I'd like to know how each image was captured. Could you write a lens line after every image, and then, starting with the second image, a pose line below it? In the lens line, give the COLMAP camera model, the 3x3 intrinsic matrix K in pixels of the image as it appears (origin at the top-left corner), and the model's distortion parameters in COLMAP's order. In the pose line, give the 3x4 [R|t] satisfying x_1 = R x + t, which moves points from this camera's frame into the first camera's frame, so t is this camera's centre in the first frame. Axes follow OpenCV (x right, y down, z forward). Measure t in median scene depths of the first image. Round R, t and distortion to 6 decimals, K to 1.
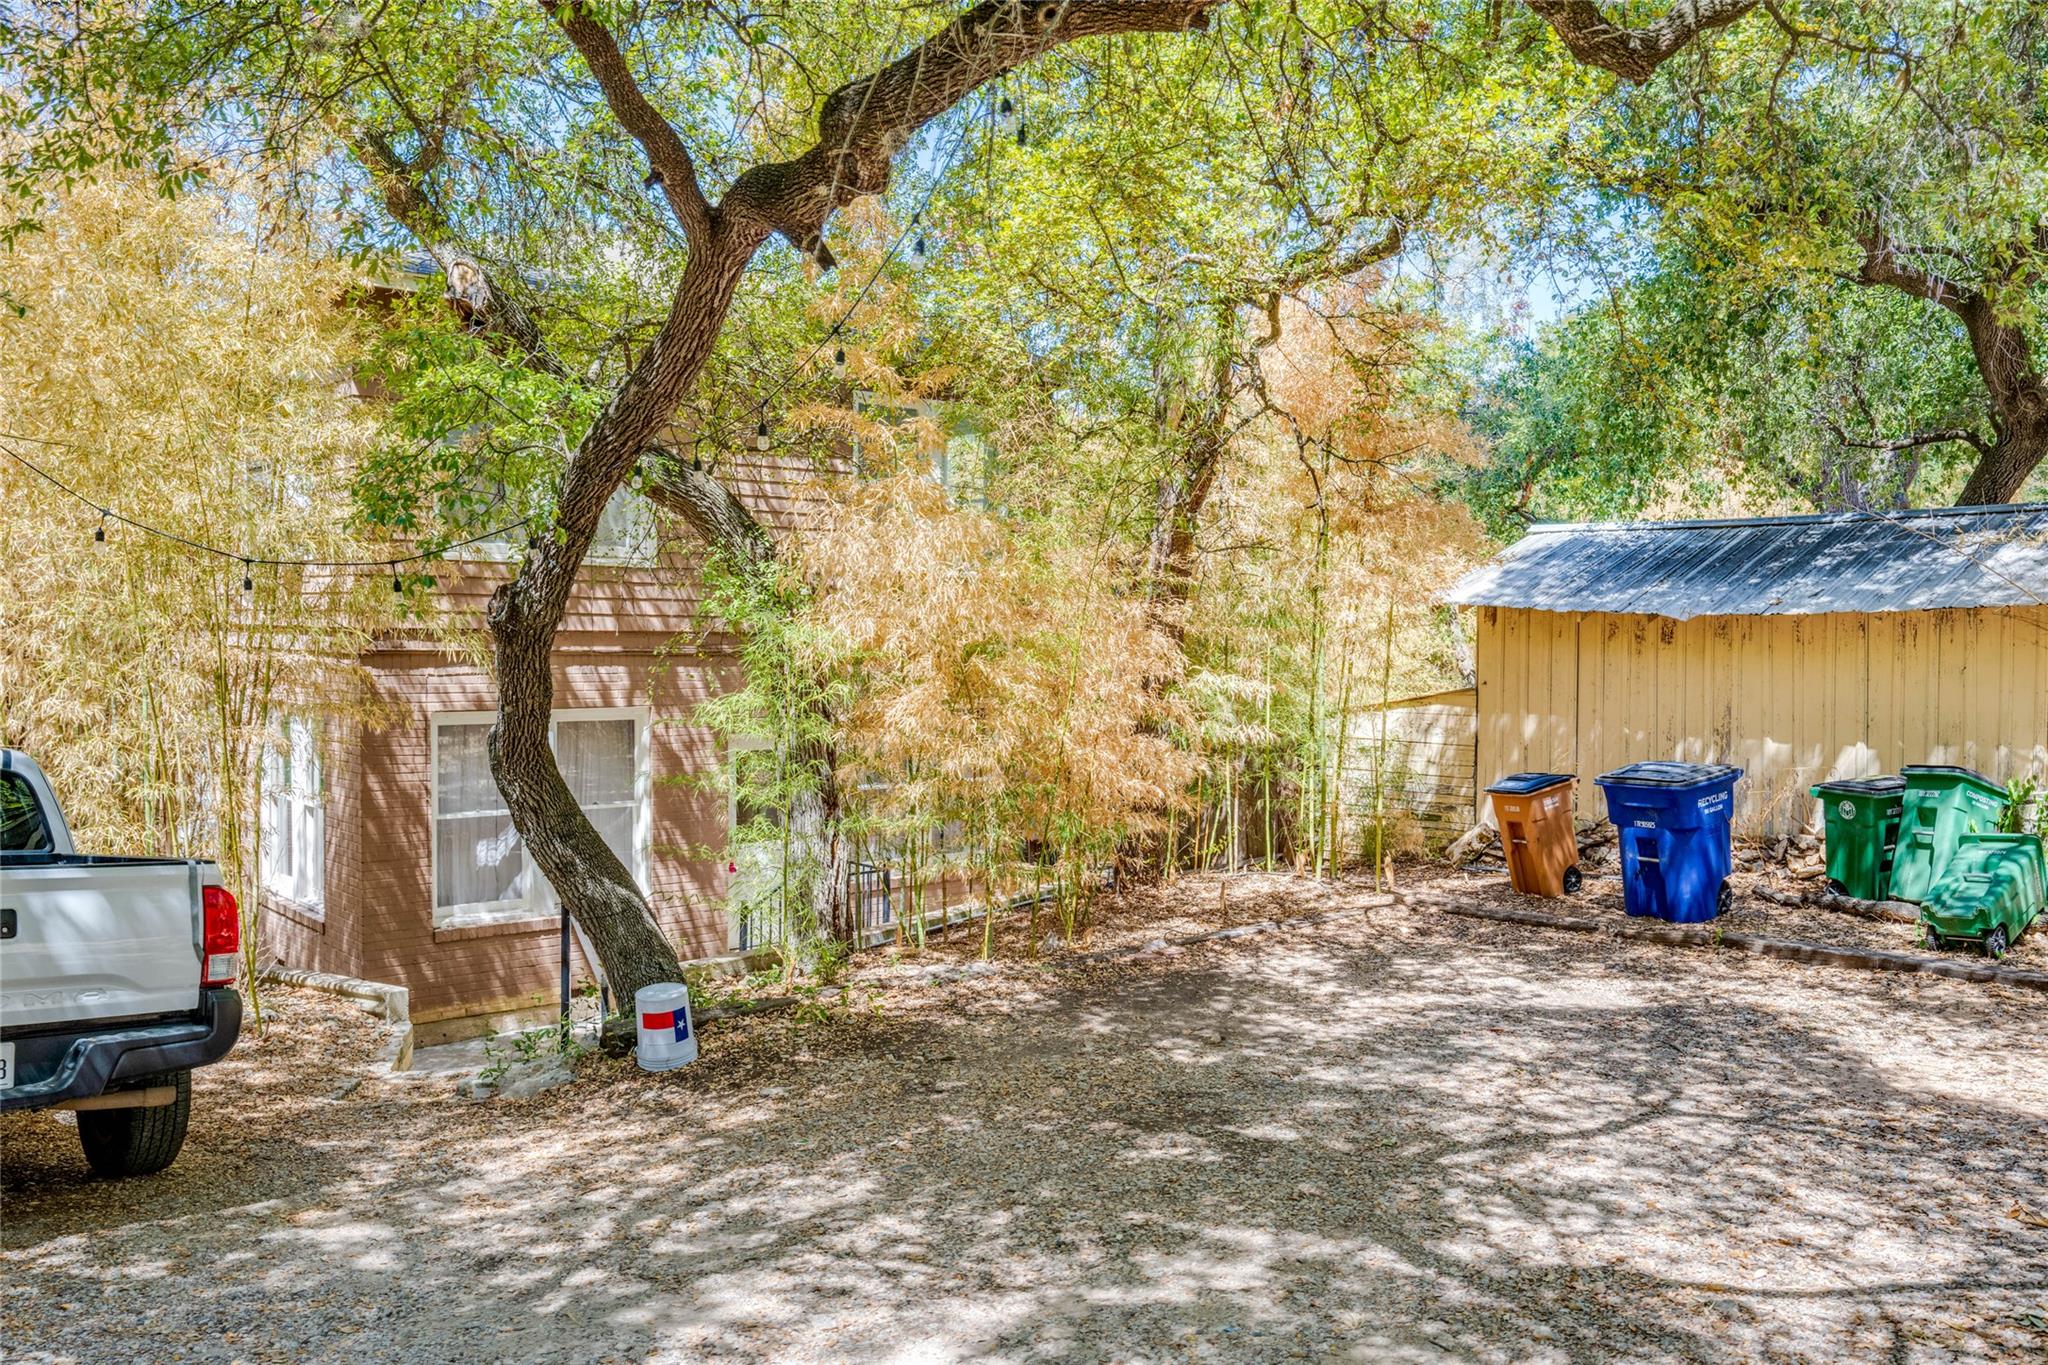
lens RADIAL K [[1658.6, 0, 1002.2], [0, 1658.6, 718.8], [0, 0, 1]] dist [-0.006090, 0.013167]
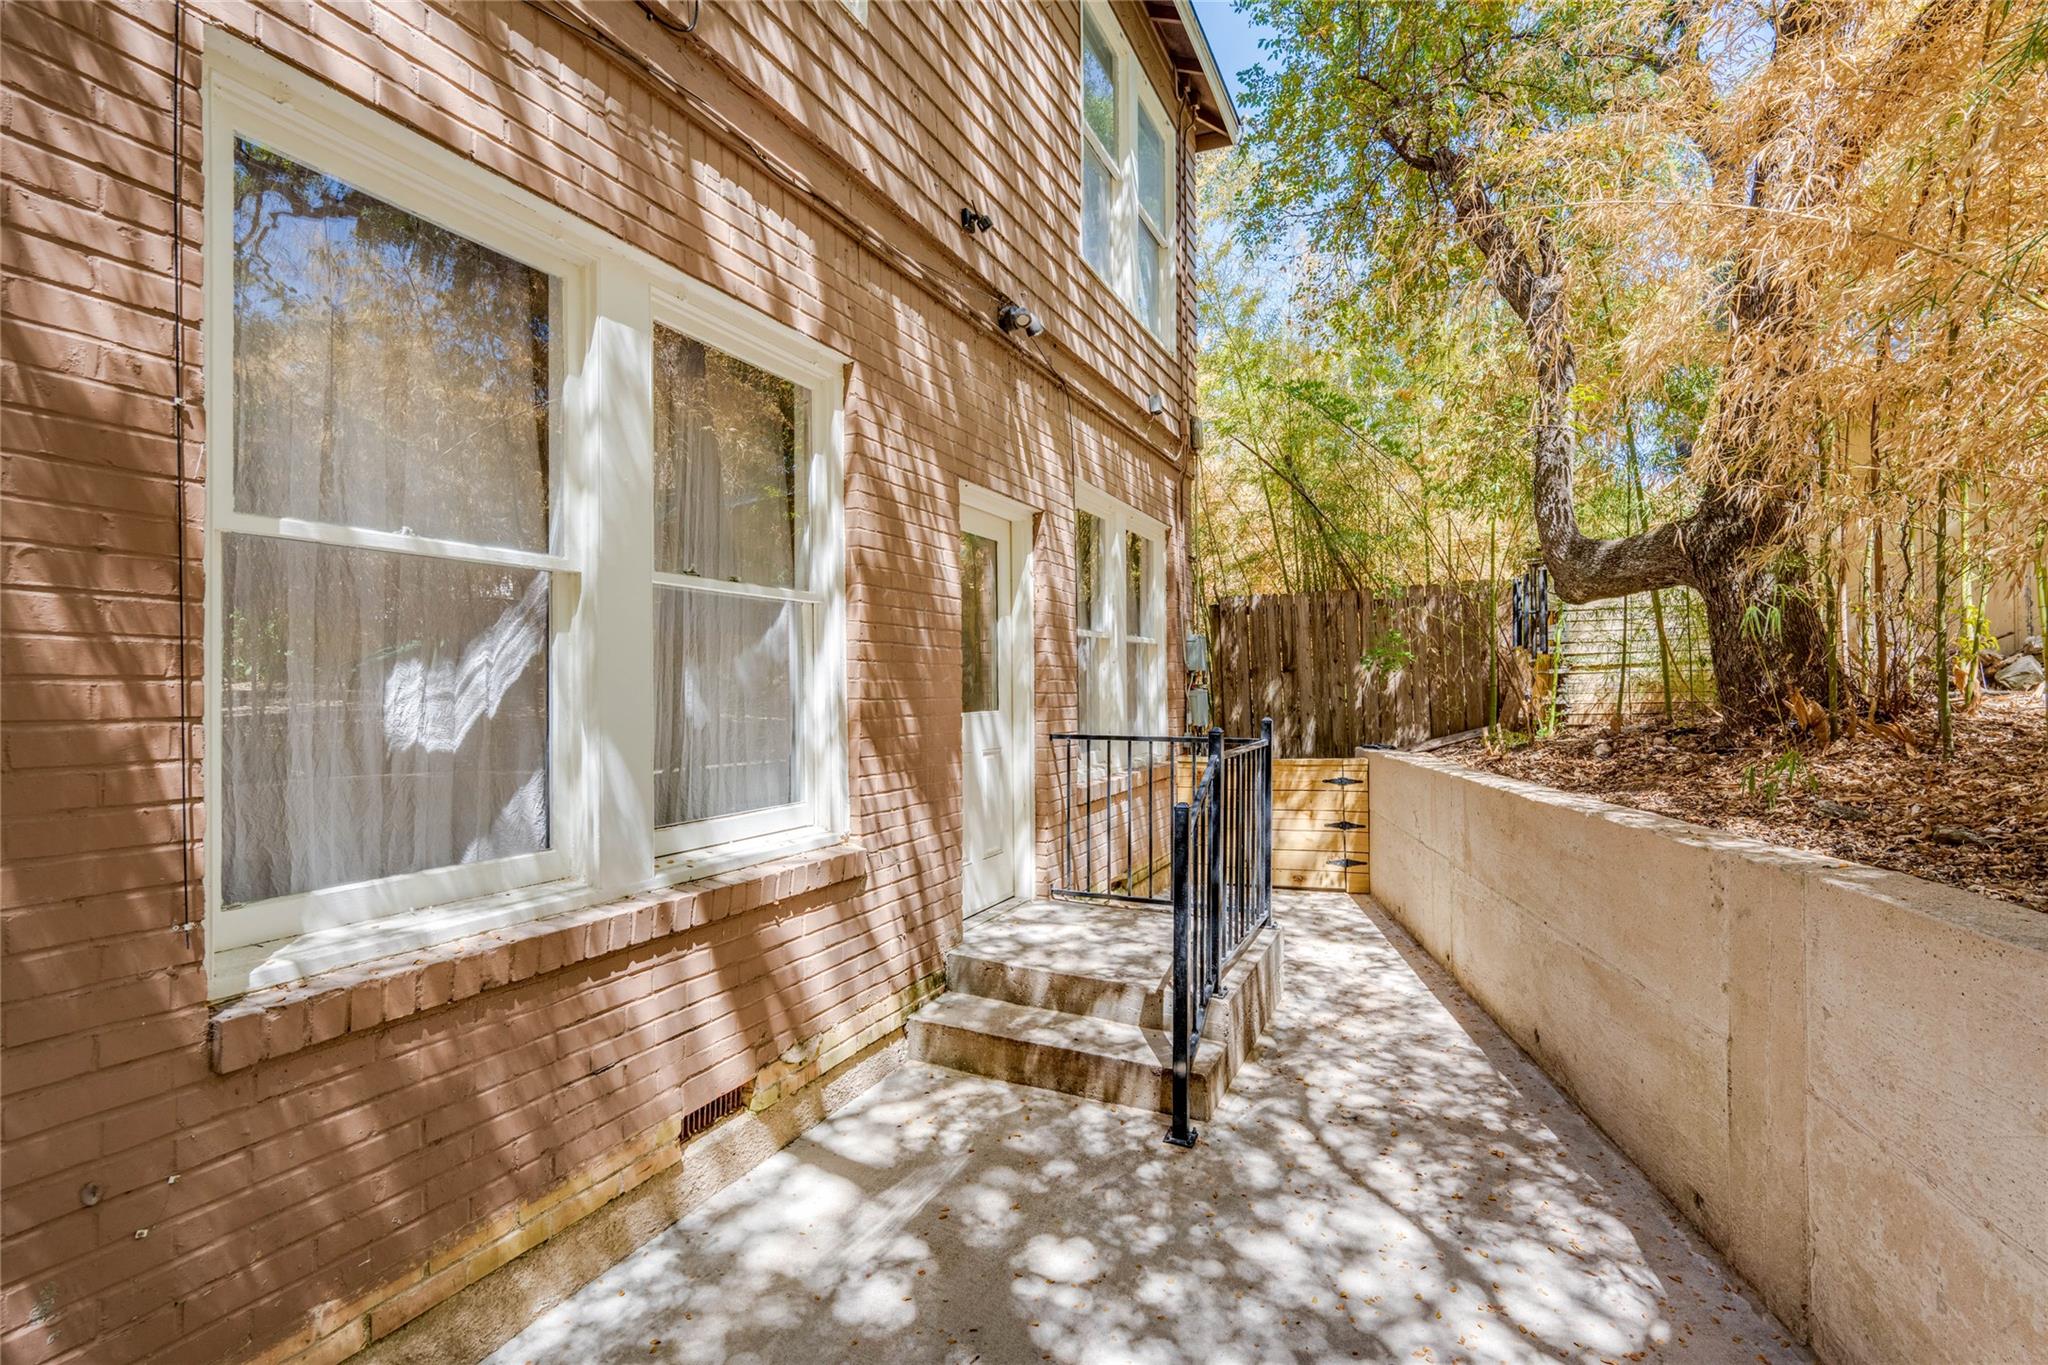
lens RADIAL K [[975.1, 0, 1025.9], [0, 975.1, 664.8], [0, 0, 1]] dist [0.015928, -0.001444]
pose [[0.910145, -0.004726, 0.414262, -0.360884], [0.033732, 0.997460, -0.062731, 0.111849], [-0.412913, 0.071069, 0.907993, 1.008673]]
